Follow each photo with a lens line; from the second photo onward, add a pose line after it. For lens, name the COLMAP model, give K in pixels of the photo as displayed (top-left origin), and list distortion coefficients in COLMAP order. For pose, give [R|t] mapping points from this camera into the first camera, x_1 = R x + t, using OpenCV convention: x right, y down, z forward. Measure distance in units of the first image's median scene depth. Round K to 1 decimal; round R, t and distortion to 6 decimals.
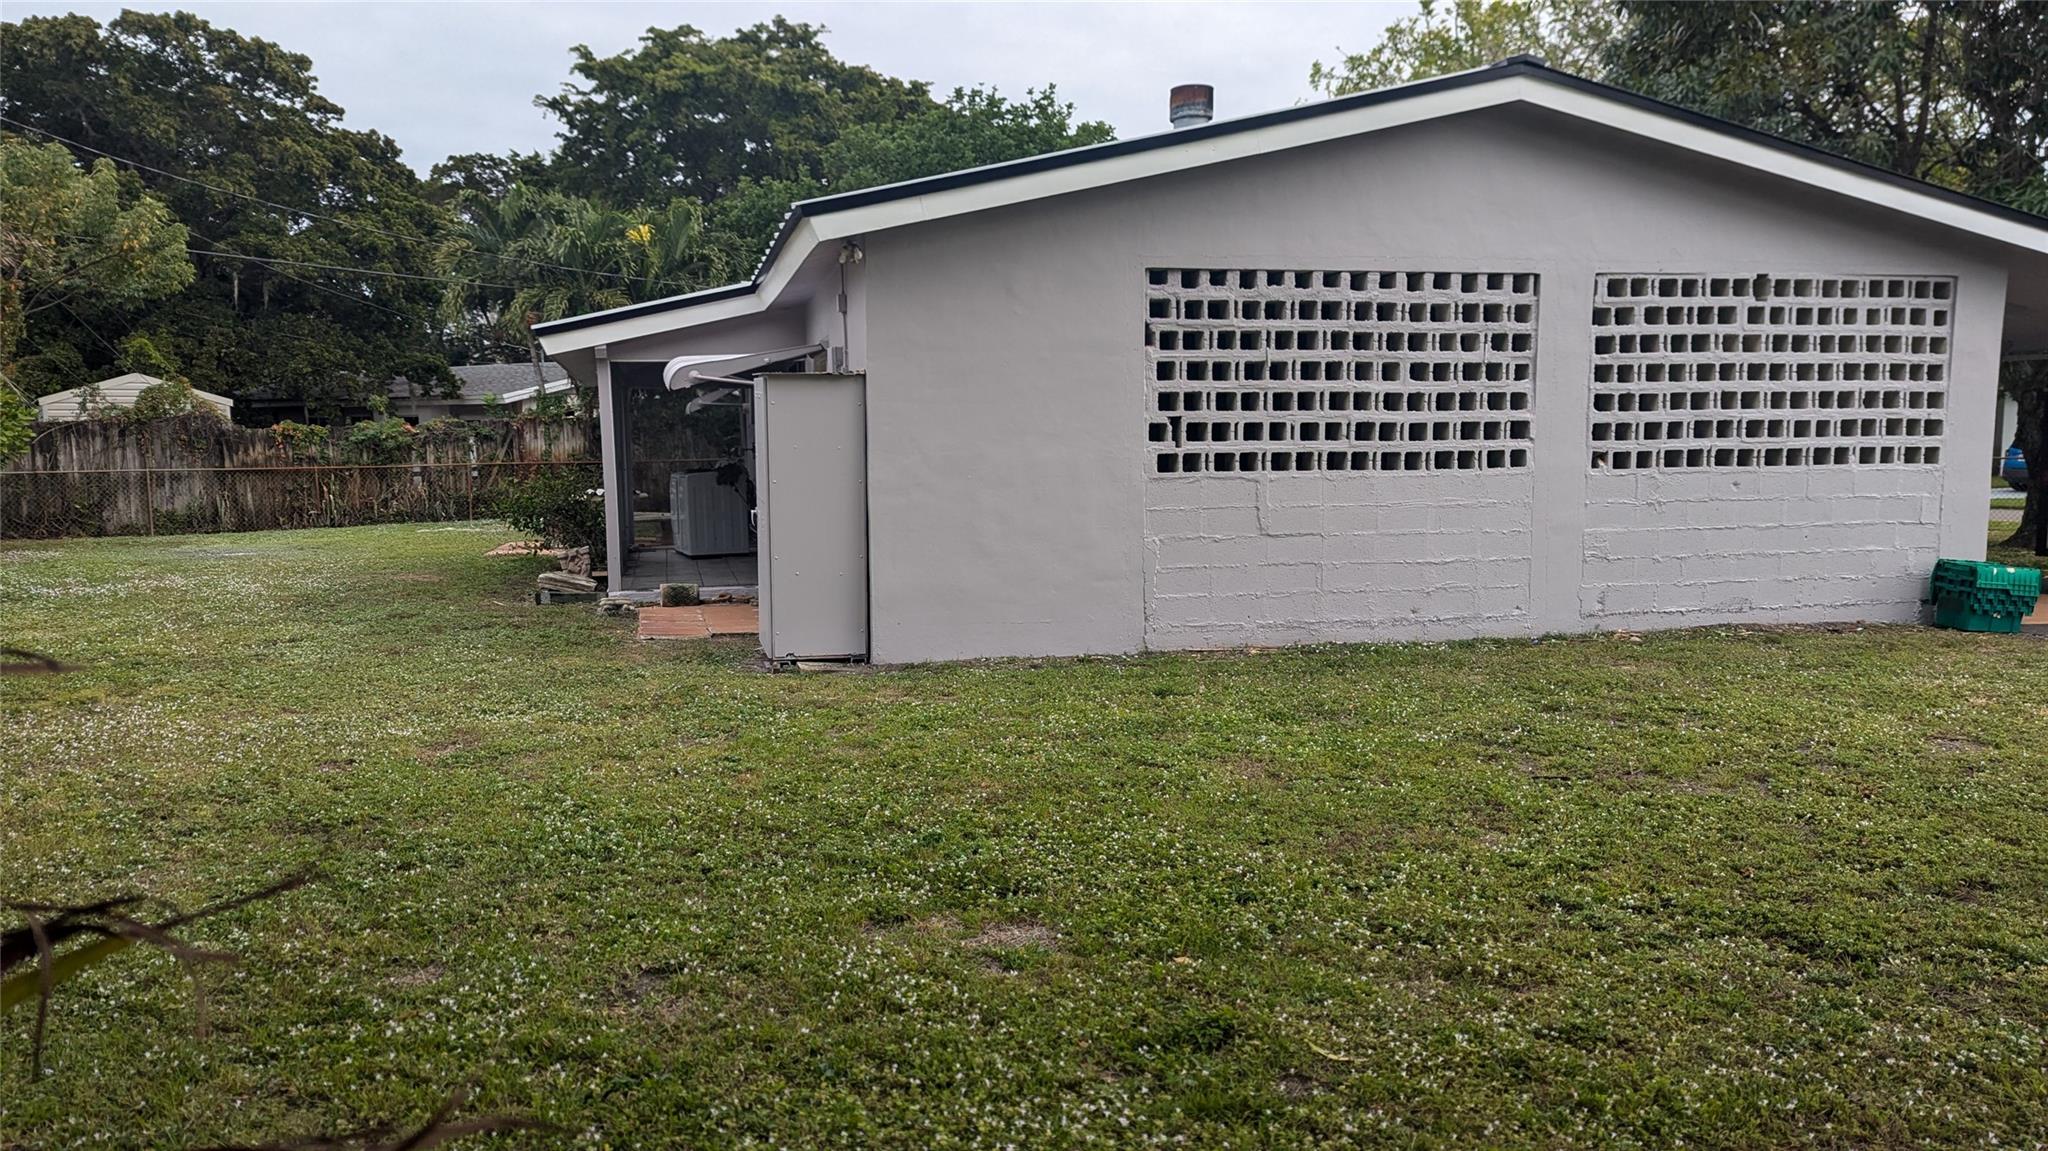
lens RADIAL K [[1439.6, 0, 987.5], [0, 1439.6, 628.9], [0, 0, 1]] dist [0.085824, -0.075576]
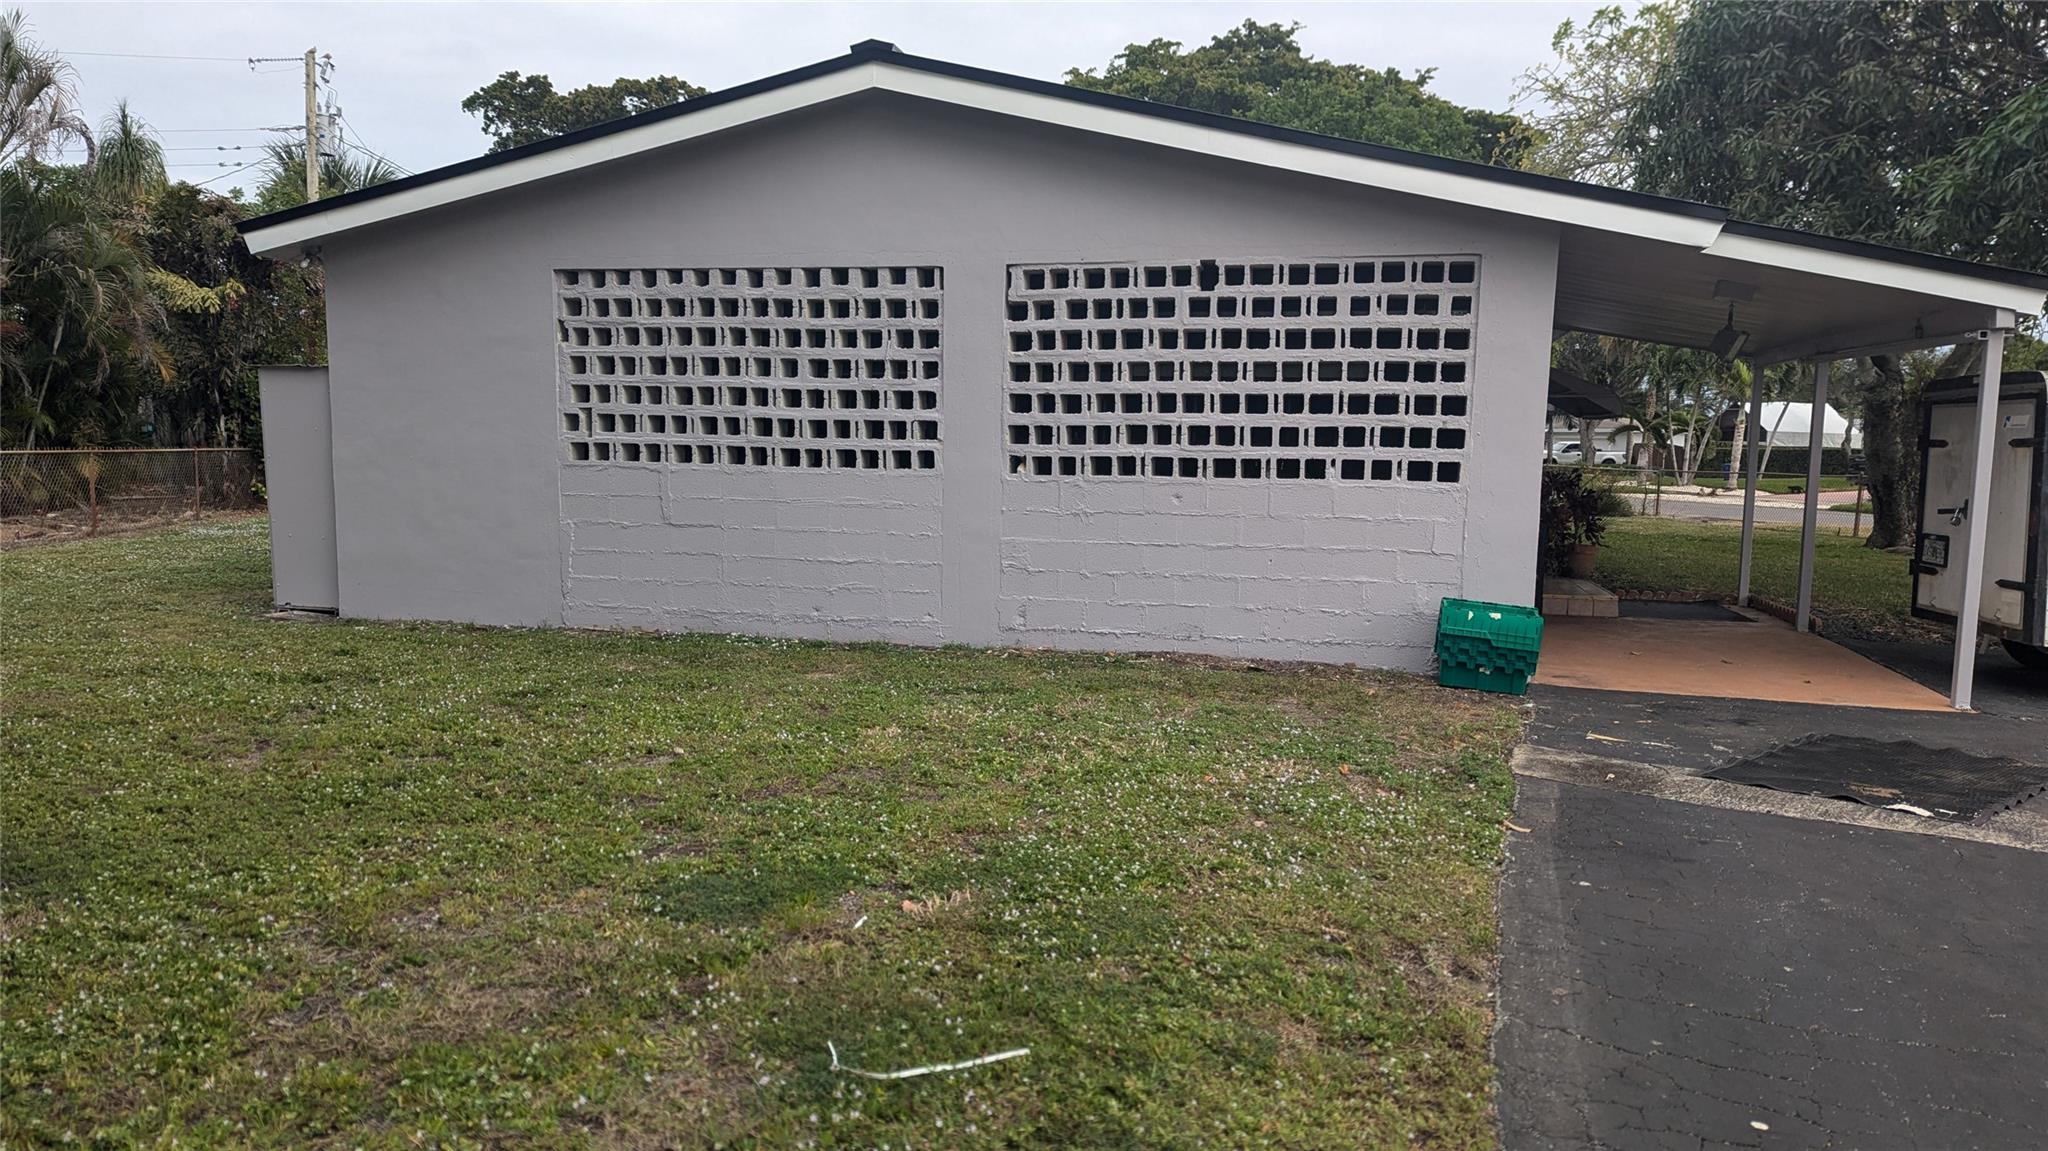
lens RADIAL K [[1439.6, 0, 987.5], [0, 1439.6, 628.9], [0, 0, 1]] dist [0.085824, -0.075576]
pose [[0.895538, 0.078260, -0.438049, 0.813852], [-0.079958, 0.996691, 0.014600, -0.022410], [0.437743, 0.021950, 0.898832, 0.161680]]
